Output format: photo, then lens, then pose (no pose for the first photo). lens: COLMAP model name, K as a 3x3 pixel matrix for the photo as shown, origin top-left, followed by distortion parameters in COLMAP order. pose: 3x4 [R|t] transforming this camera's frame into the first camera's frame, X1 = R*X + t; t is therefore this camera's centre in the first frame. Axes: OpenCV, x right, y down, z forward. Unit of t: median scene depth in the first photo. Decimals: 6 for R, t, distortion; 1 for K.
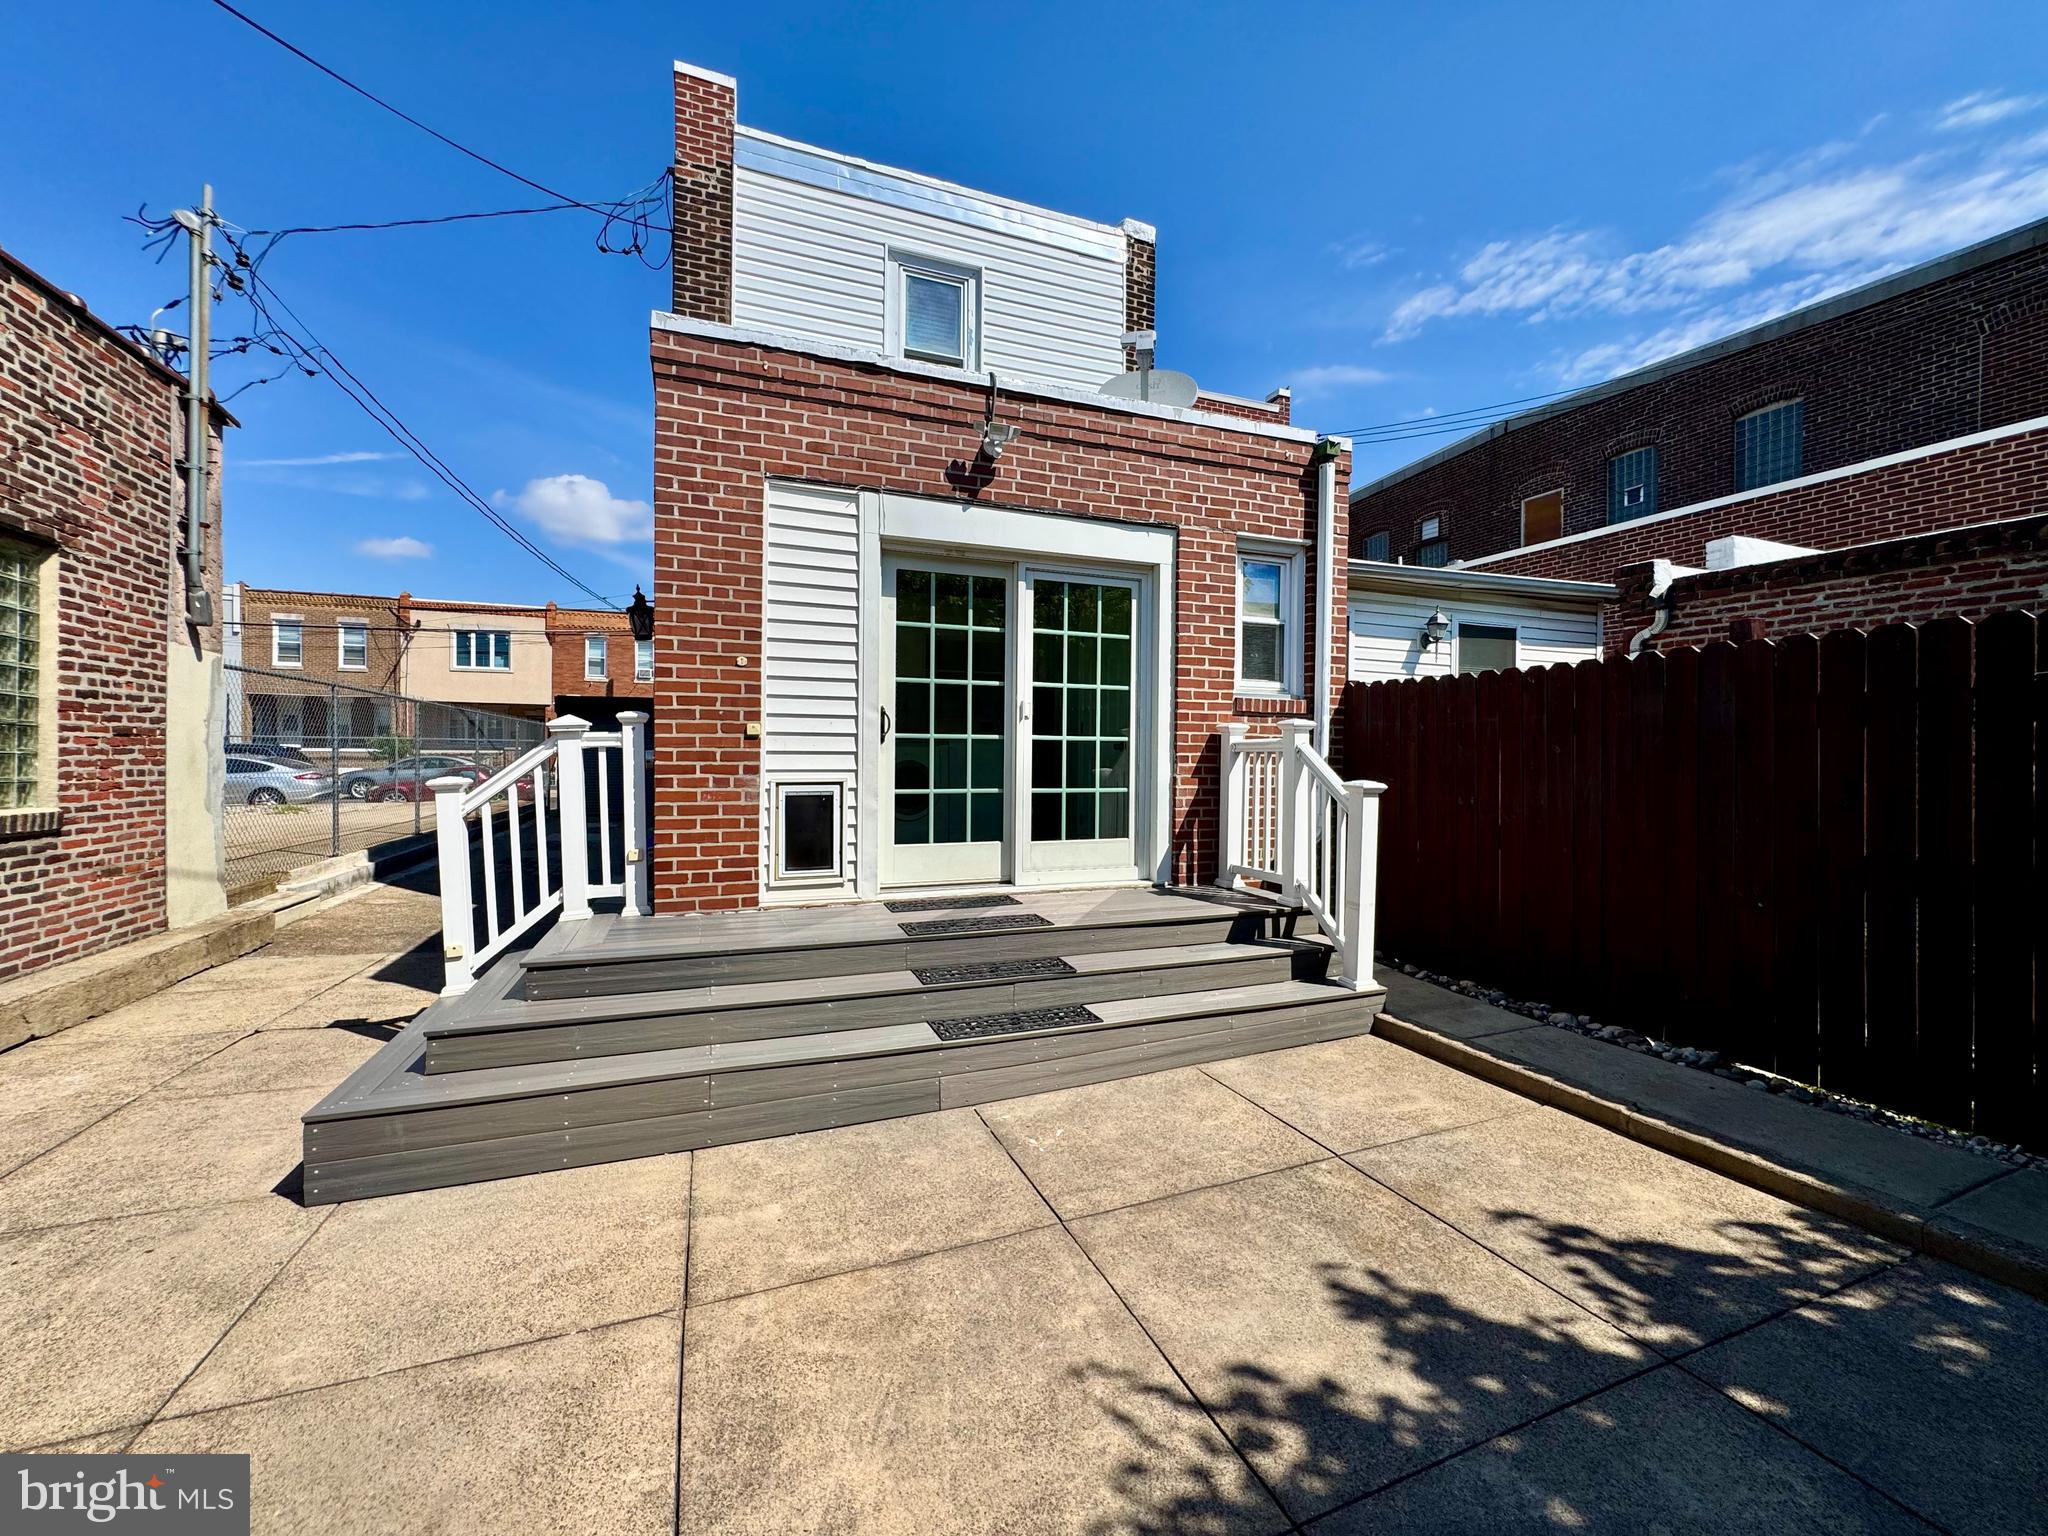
lens RADIAL K [[812.6, 0, 1020.5], [0, 812.6, 770.5], [0, 0, 1]] dist [-0.005389, 0.001697]
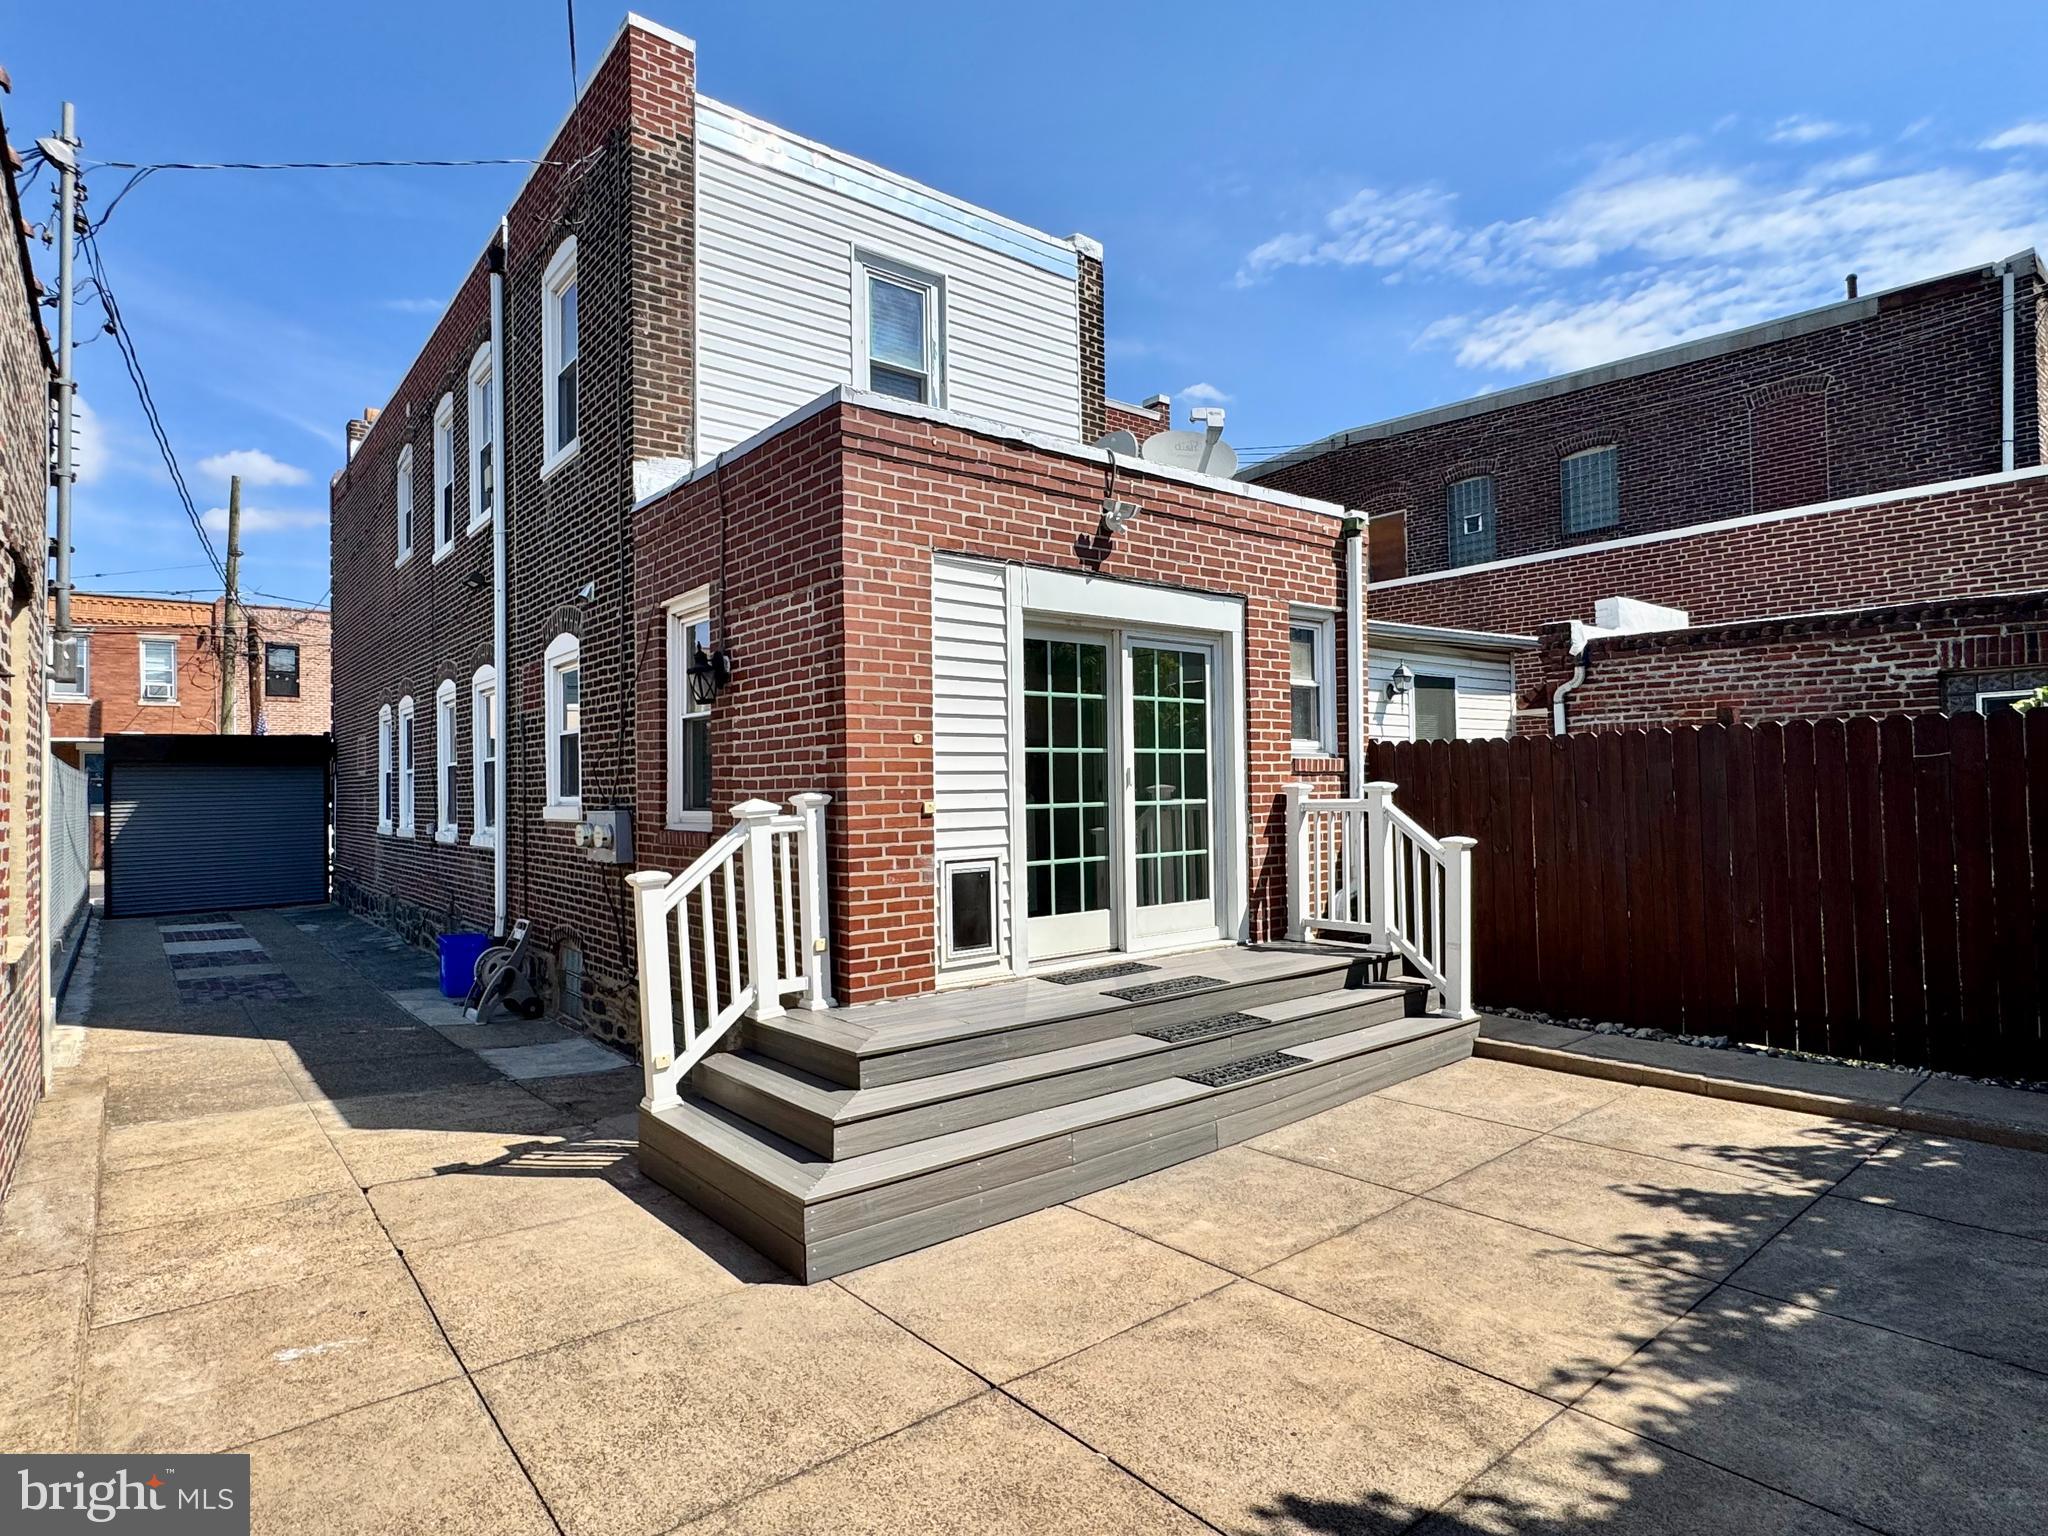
lens RADIAL K [[1096.7, 0, 1008.6], [0, 1096.7, 777.6], [0, 0, 1]] dist [-0.001569, -0.001036]
pose [[0.952721, -0.021678, 0.303072, -0.641652], [0.031298, 0.999148, -0.026920, -0.048618], [-0.302230, 0.035133, 0.952588, -0.289169]]
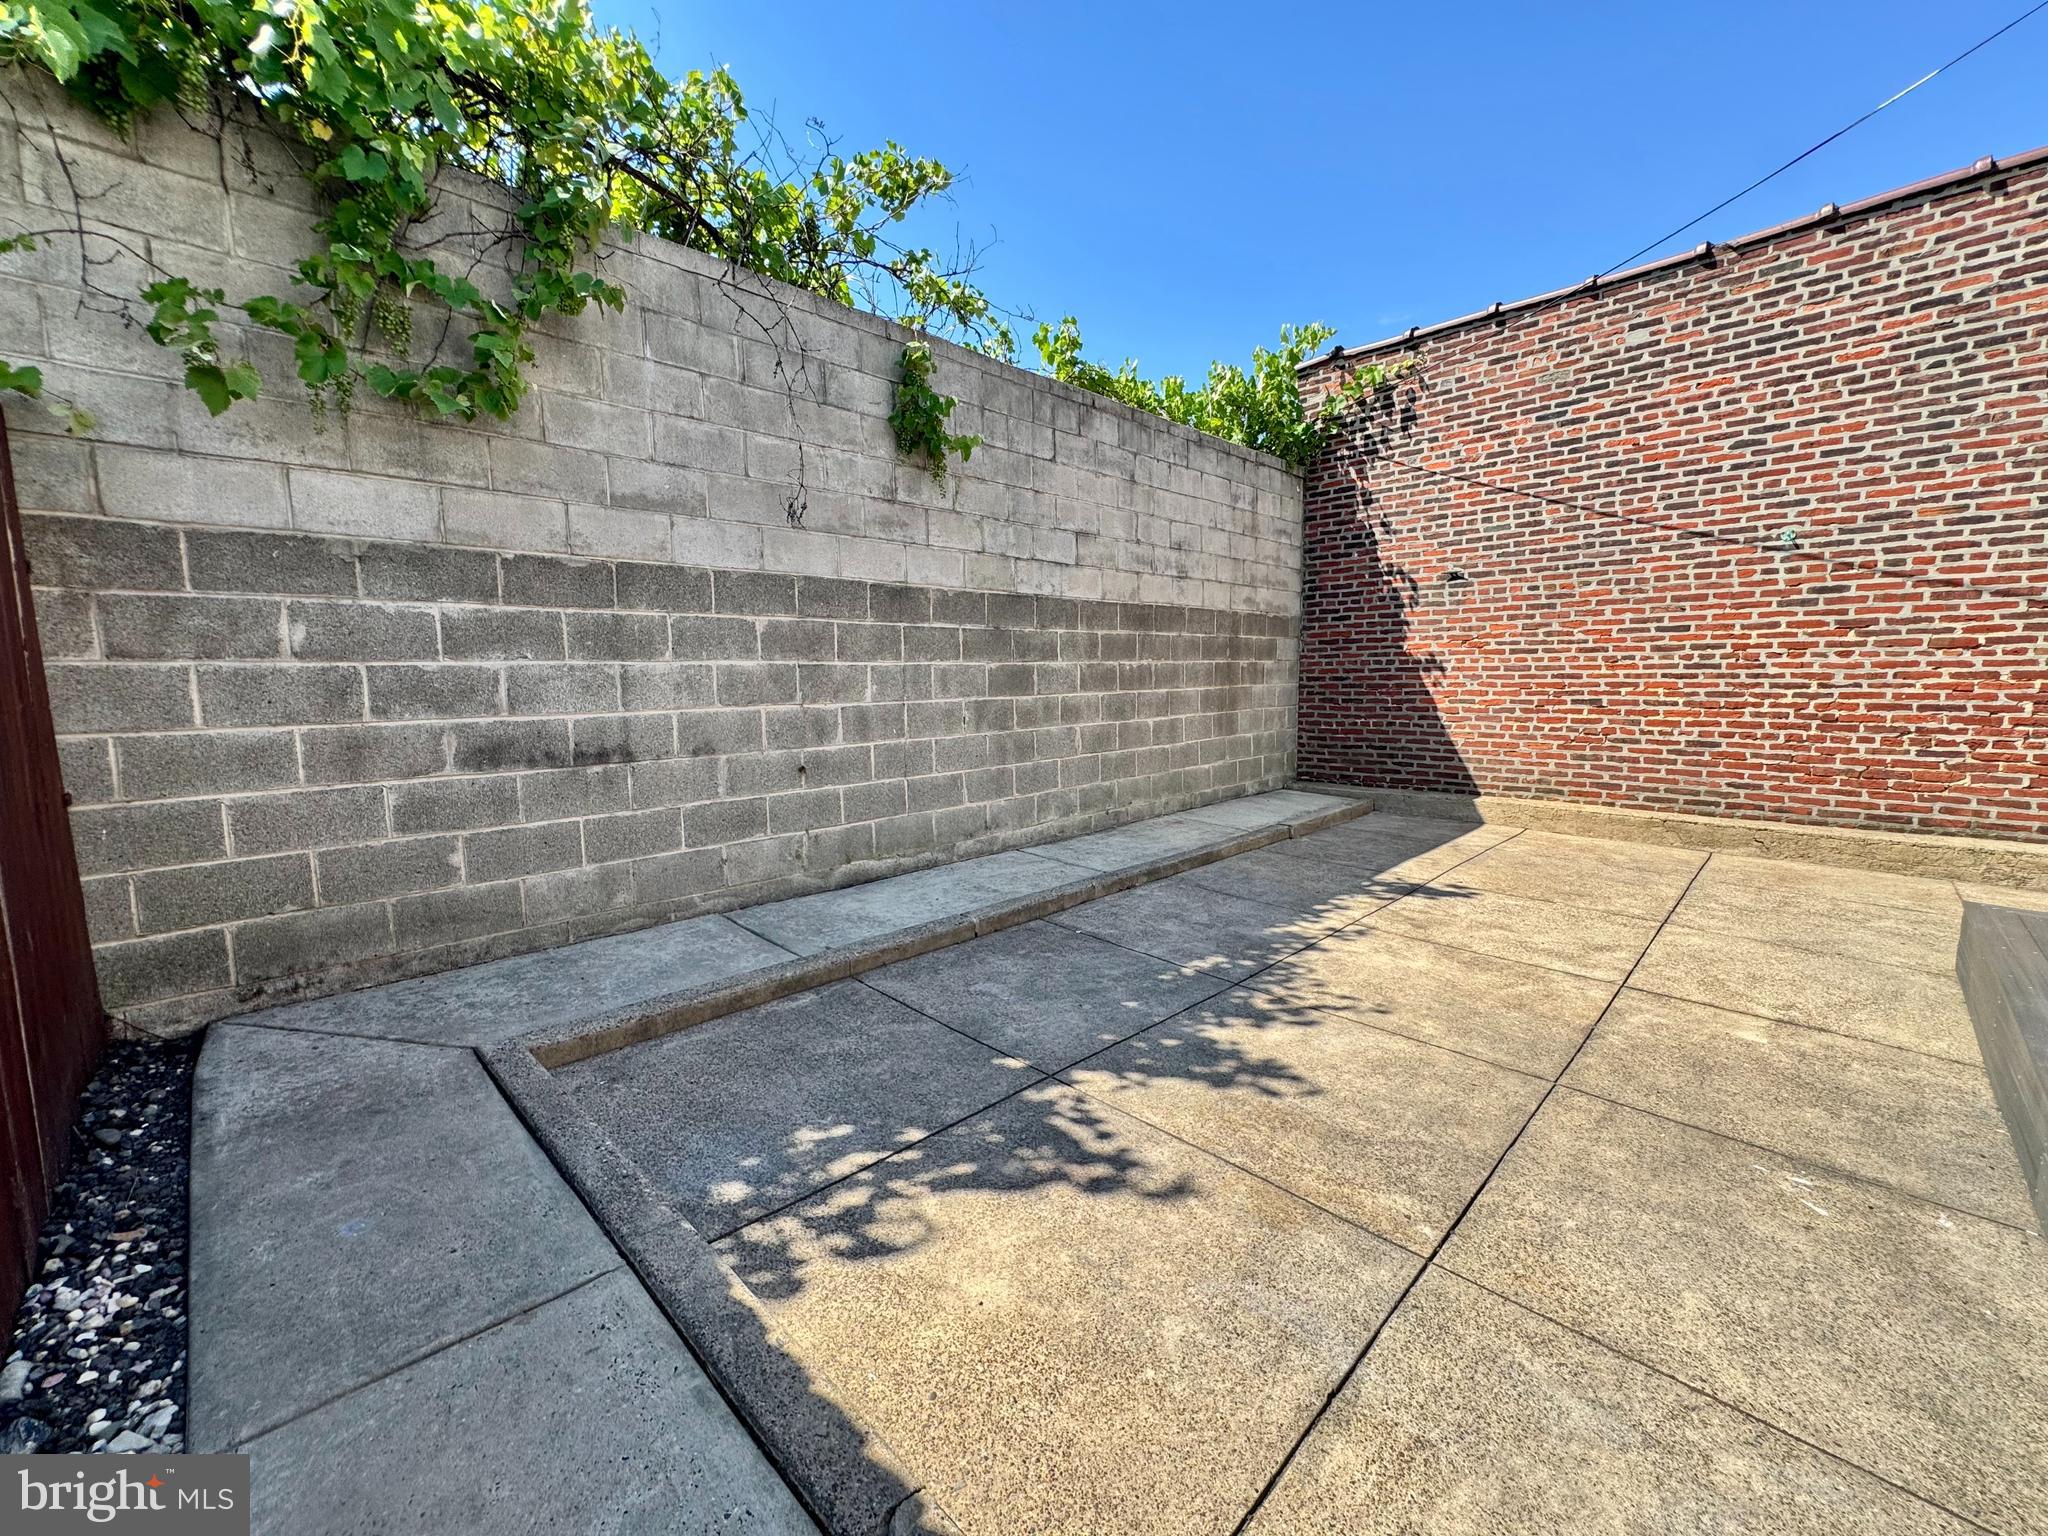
lens RADIAL K [[812.6, 0, 1027.8], [0, 812.6, 778.8], [0, 0, 1]] dist [-0.005389, 0.001697]
pose [[-0.912388, 0.057713, -0.405238, 0.593113], [-0.002462, 0.989219, 0.146426, 0.031187], [0.409319, 0.134595, -0.902409, 0.926420]]
